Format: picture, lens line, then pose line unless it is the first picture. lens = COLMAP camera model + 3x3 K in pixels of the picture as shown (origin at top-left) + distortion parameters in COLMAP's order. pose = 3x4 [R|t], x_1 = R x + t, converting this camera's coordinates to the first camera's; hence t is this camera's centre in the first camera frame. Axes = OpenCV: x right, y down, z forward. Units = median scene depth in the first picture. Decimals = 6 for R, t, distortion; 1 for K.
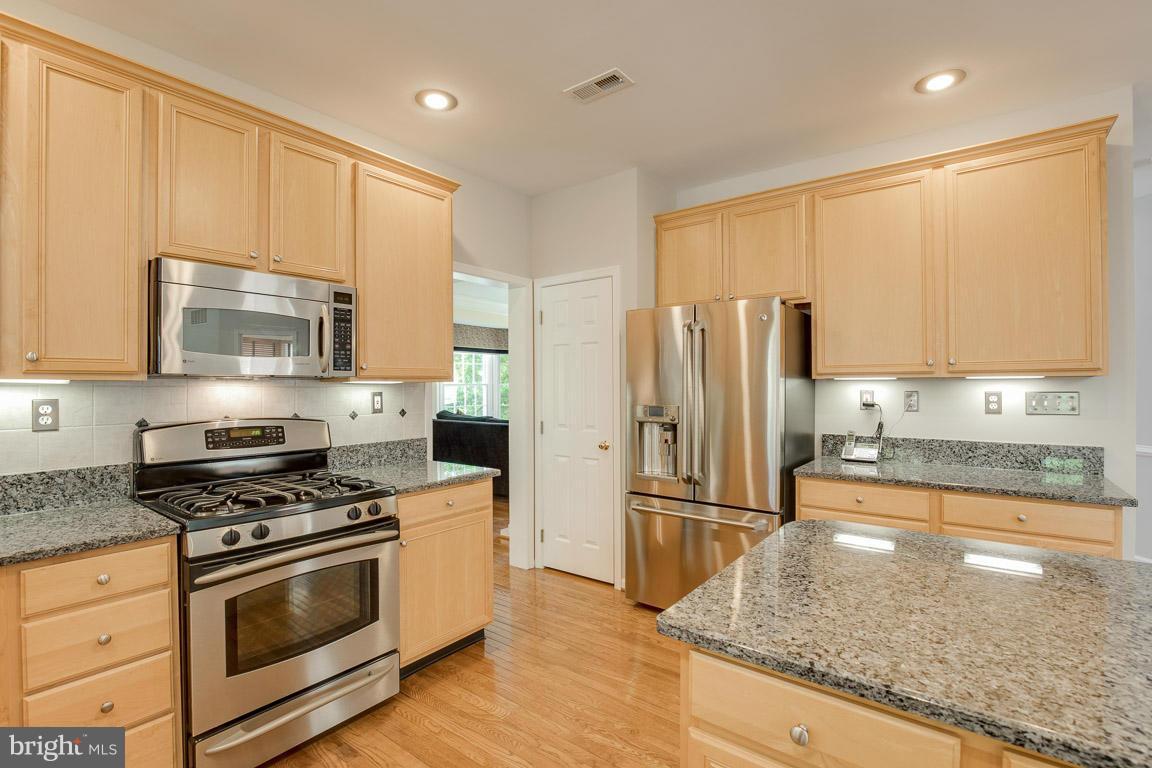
lens RADIAL K [[521.0, 0, 580.6], [0, 521.0, 389.8], [0, 0, 1]] dist [-0.028643, 0.001939]
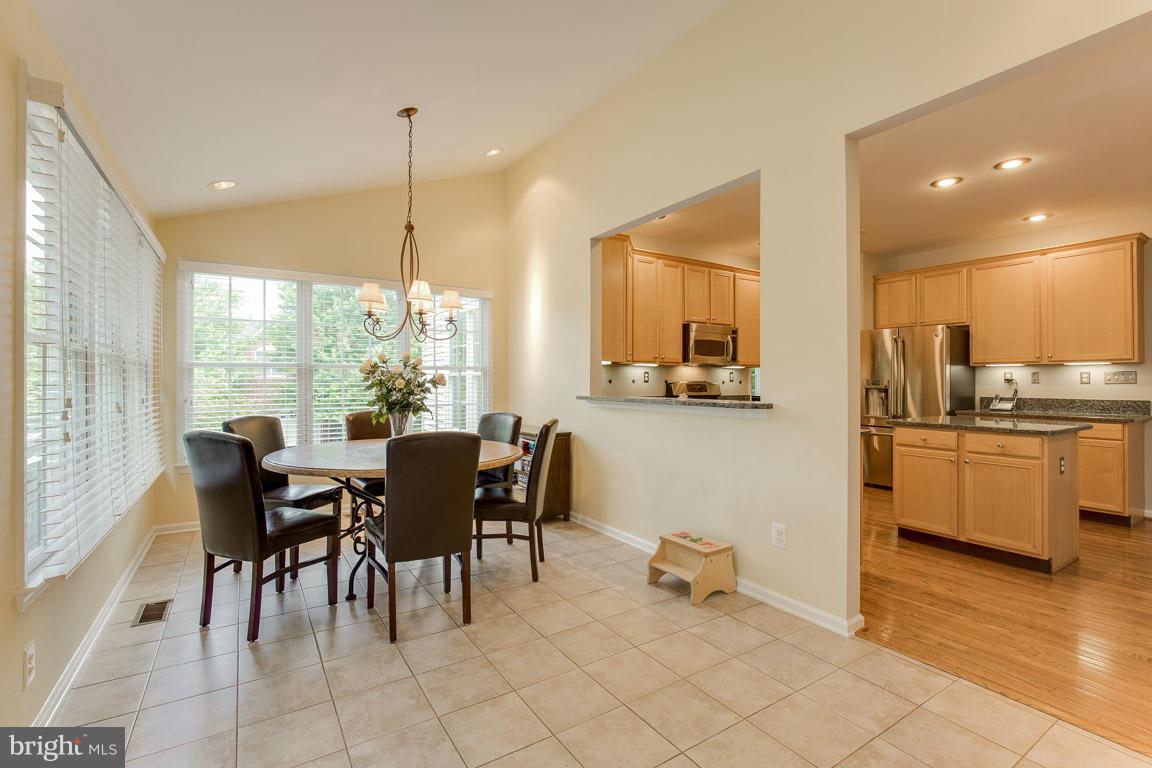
lens RADIAL K [[521.0, 0, 558.2], [0, 521.0, 380.5], [0, 0, 1]] dist [-0.028643, 0.001939]
pose [[0.936375, 0.006527, -0.350942, -0.335929], [-0.009343, 0.999936, -0.006333, 0.066738], [0.350878, 0.009209, 0.936376, -1.417952]]
